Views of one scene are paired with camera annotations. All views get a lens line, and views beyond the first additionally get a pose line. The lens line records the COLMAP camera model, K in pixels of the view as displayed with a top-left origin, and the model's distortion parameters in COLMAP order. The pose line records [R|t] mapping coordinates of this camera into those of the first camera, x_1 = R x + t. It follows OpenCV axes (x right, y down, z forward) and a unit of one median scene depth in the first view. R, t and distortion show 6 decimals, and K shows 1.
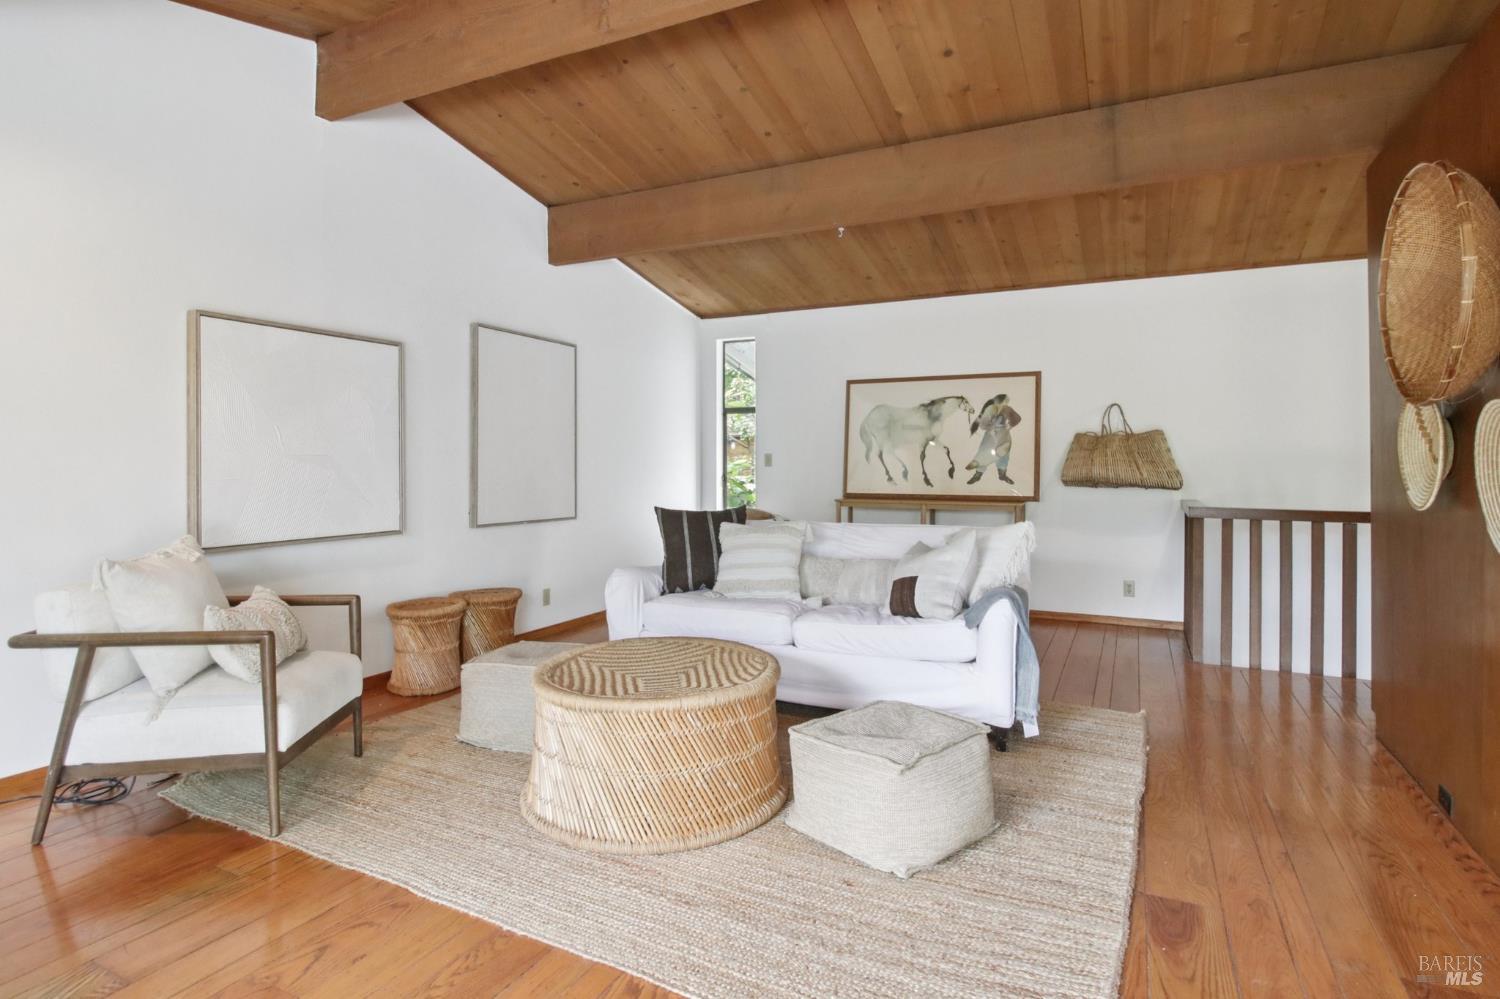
lens RADIAL K [[775.2, 0, 756.3], [0, 775.2, 463.1], [0, 0, 1]] dist [0.001526, -0.011911]
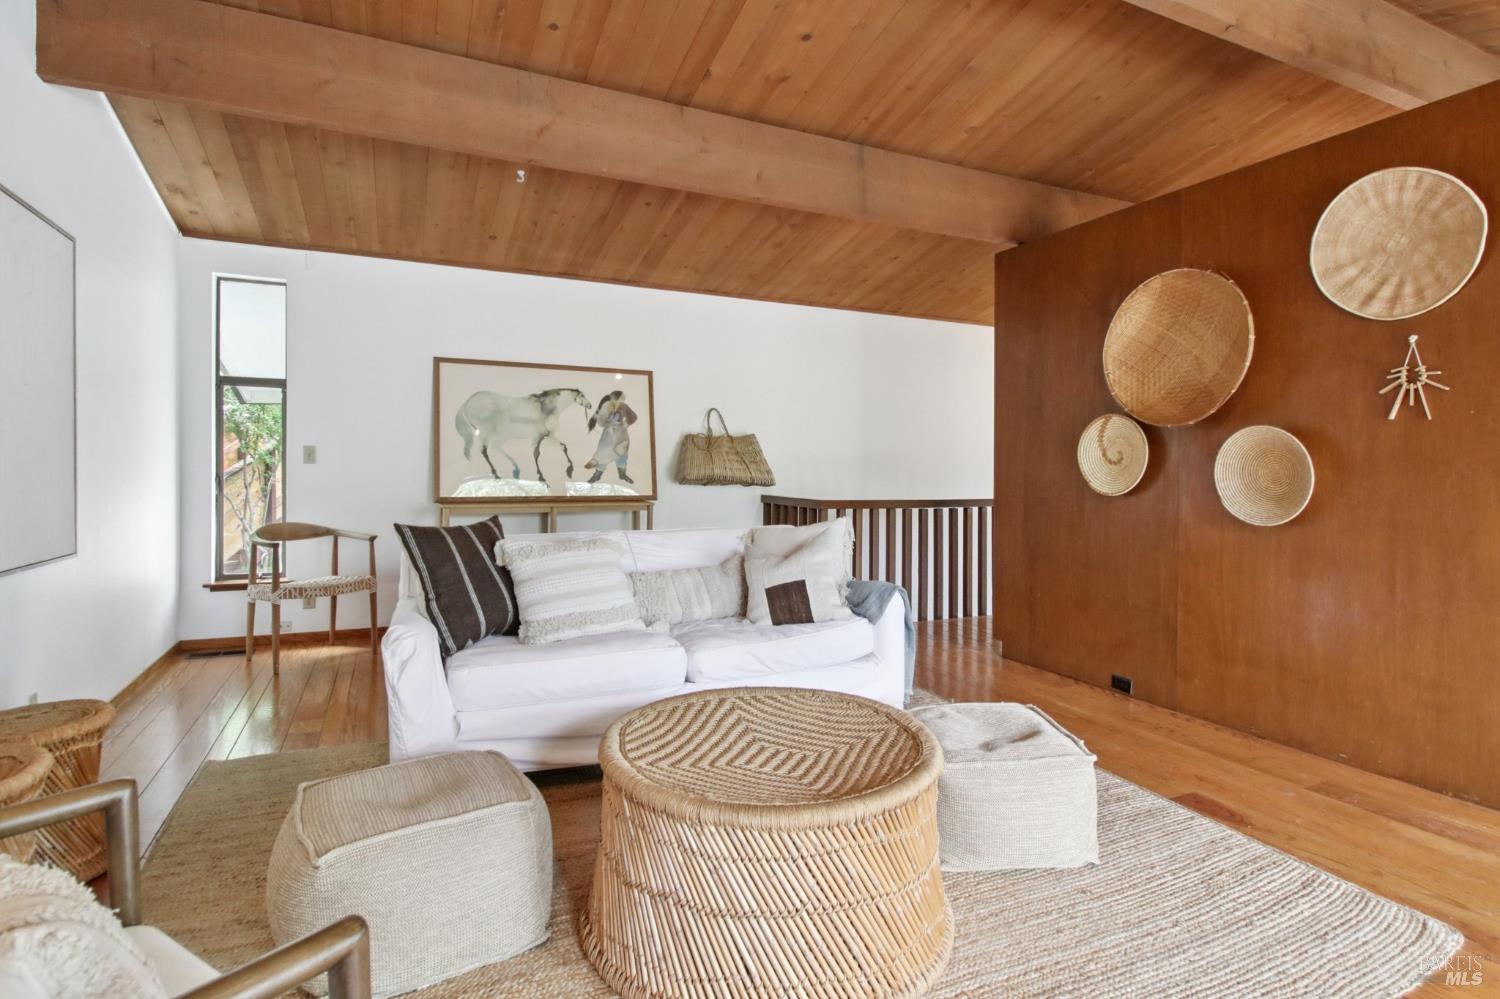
lens RADIAL K [[775.2, 0, 743.7], [0, 775.2, 468.6], [0, 0, 1]] dist [0.001526, -0.011911]
pose [[0.621335, 0.003207, 0.783538, -0.344146], [-0.007156, 0.999973, 0.001582, 0.005642], [-0.783512, -0.006589, 0.621341, 0.278188]]
